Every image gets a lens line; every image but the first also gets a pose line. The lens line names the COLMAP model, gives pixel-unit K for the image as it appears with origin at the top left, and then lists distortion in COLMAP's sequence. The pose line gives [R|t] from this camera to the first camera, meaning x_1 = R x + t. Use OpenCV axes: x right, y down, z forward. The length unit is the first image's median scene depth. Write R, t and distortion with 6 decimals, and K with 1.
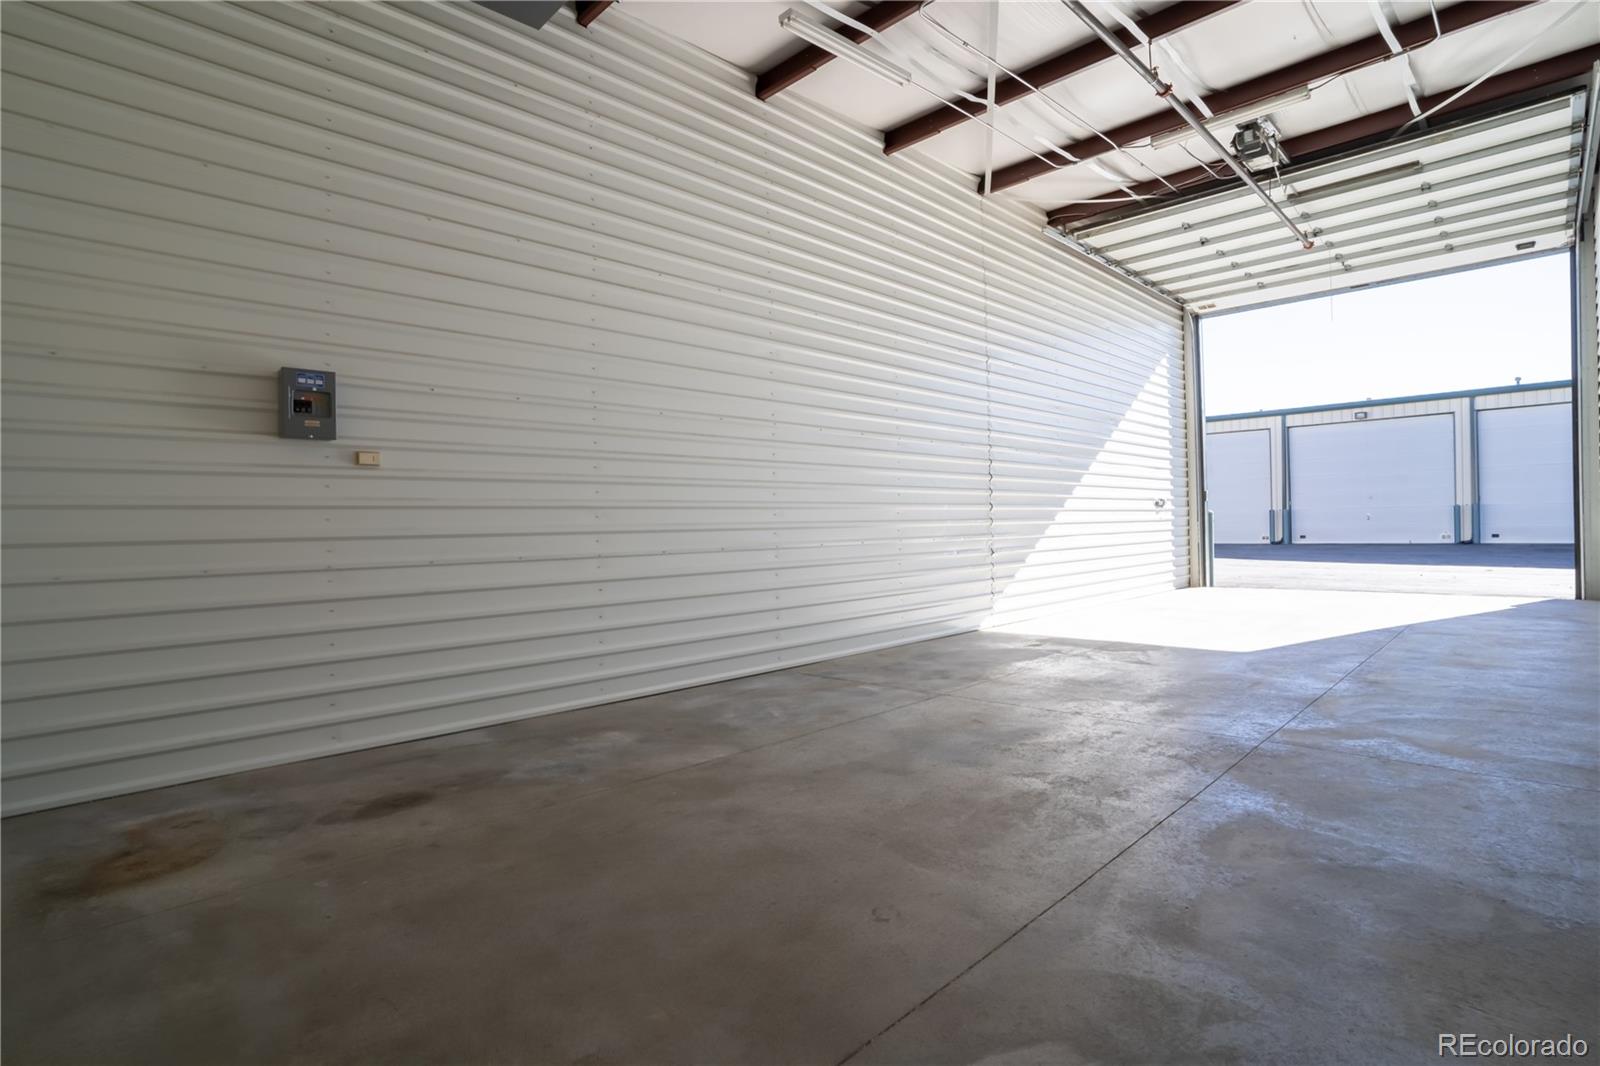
lens RADIAL K [[802.3, 0, 796.2], [0, 802.3, 528.7], [0, 0, 1]] dist [-0.078394, 0.035159]
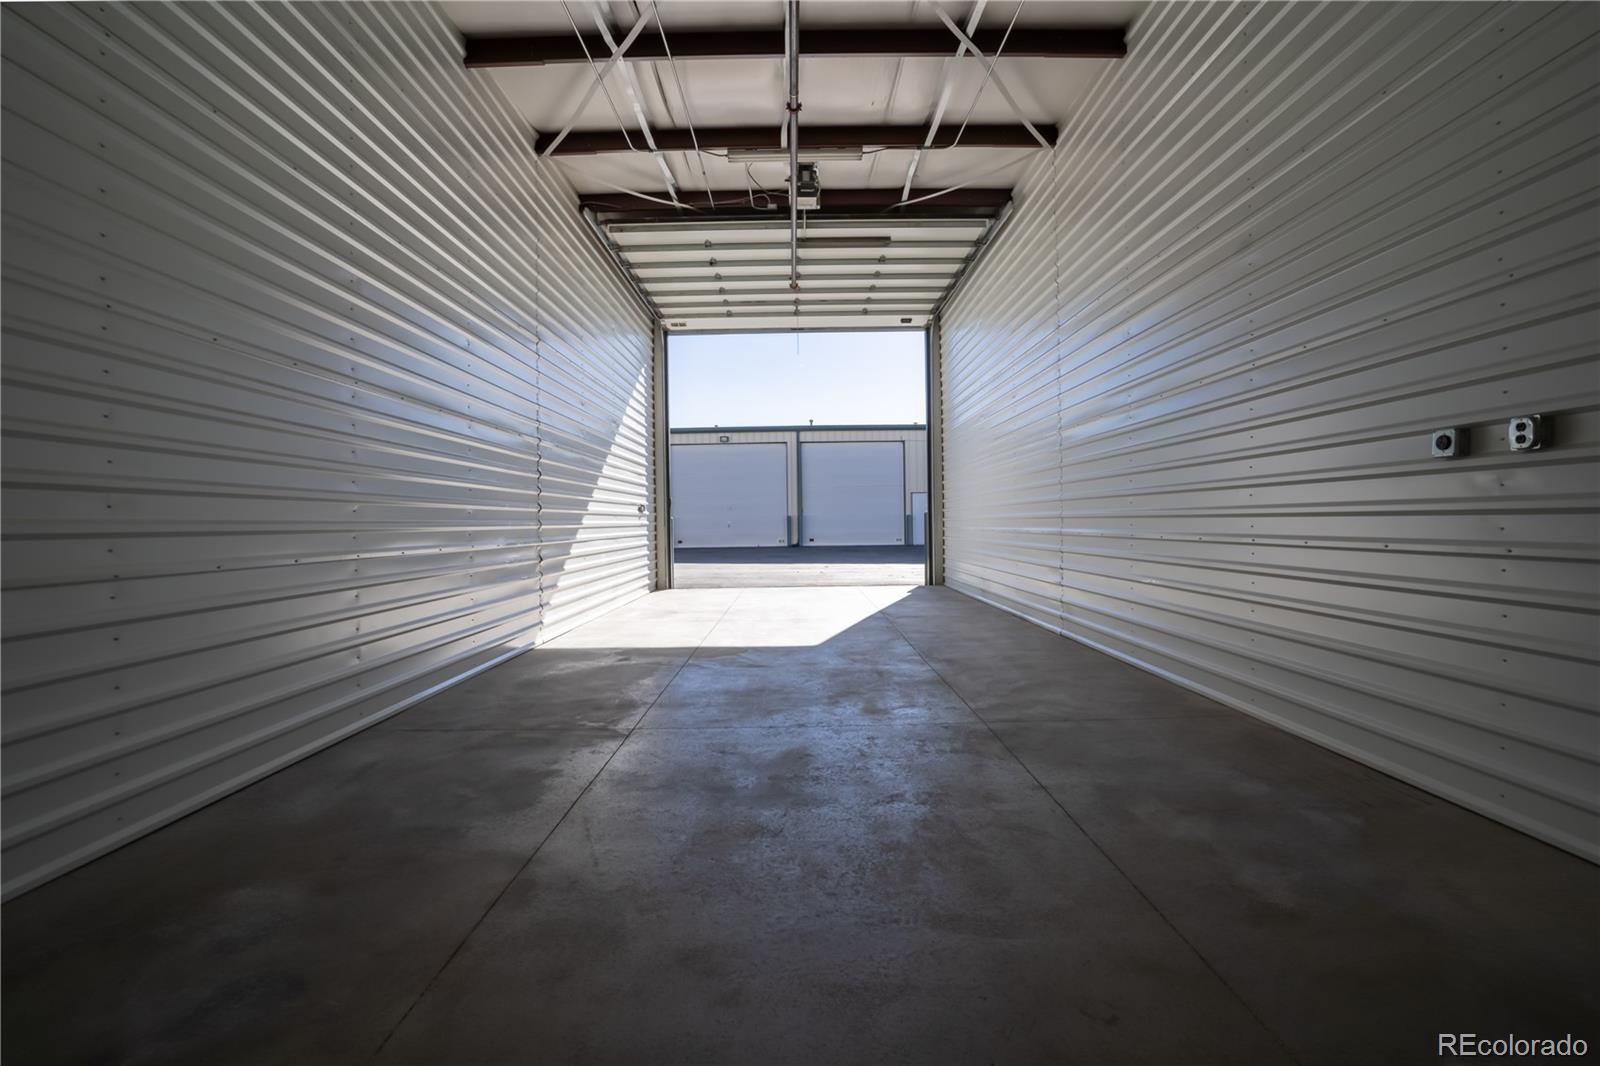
lens RADIAL K [[802.3, 0, 796.2], [0, 802.3, 528.7], [0, 0, 1]] dist [-0.078394, 0.035159]
pose [[0.707993, 0.005433, 0.706199, -0.185206], [0.000689, 0.999965, -0.008384, 0.003330], [-0.706219, 0.006423, 0.707964, 0.186923]]
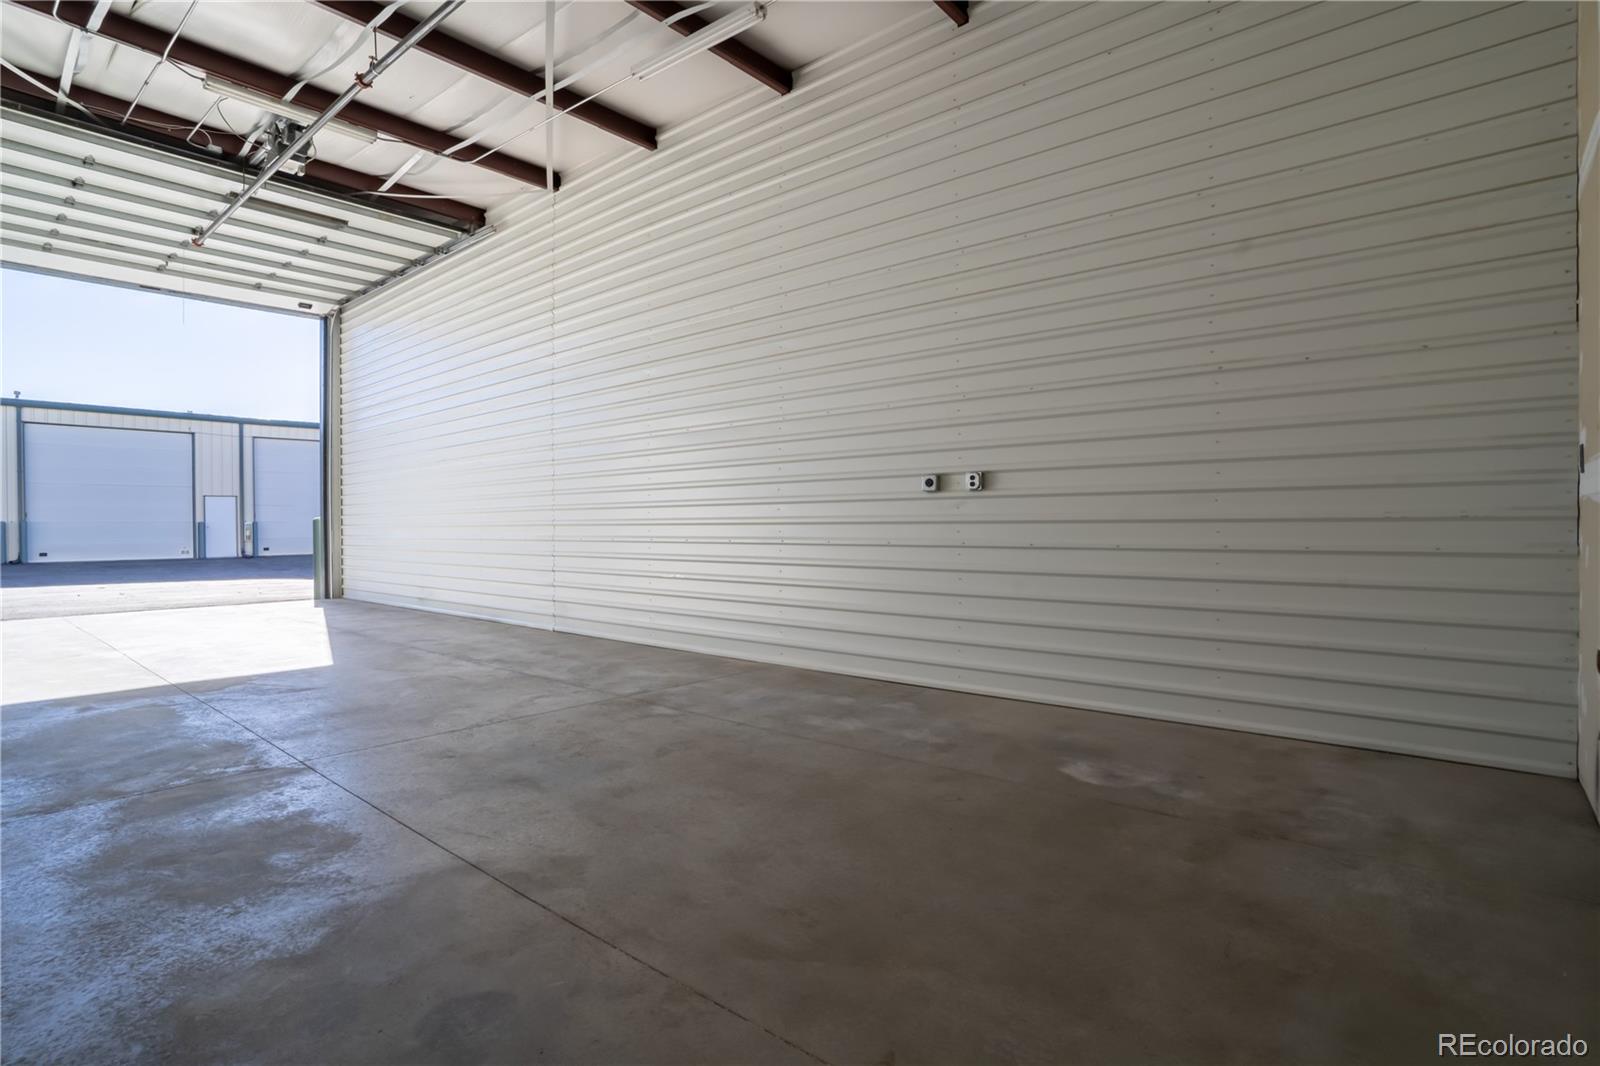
lens RADIAL K [[802.3, 0, 796.2], [0, 802.3, 528.7], [0, 0, 1]] dist [-0.078394, 0.035159]
pose [[-0.075484, 0.016515, 0.997010, -0.365492], [0.011249, 0.999813, -0.015709, 0.007150], [-0.997084, 0.010030, -0.075655, 0.389939]]
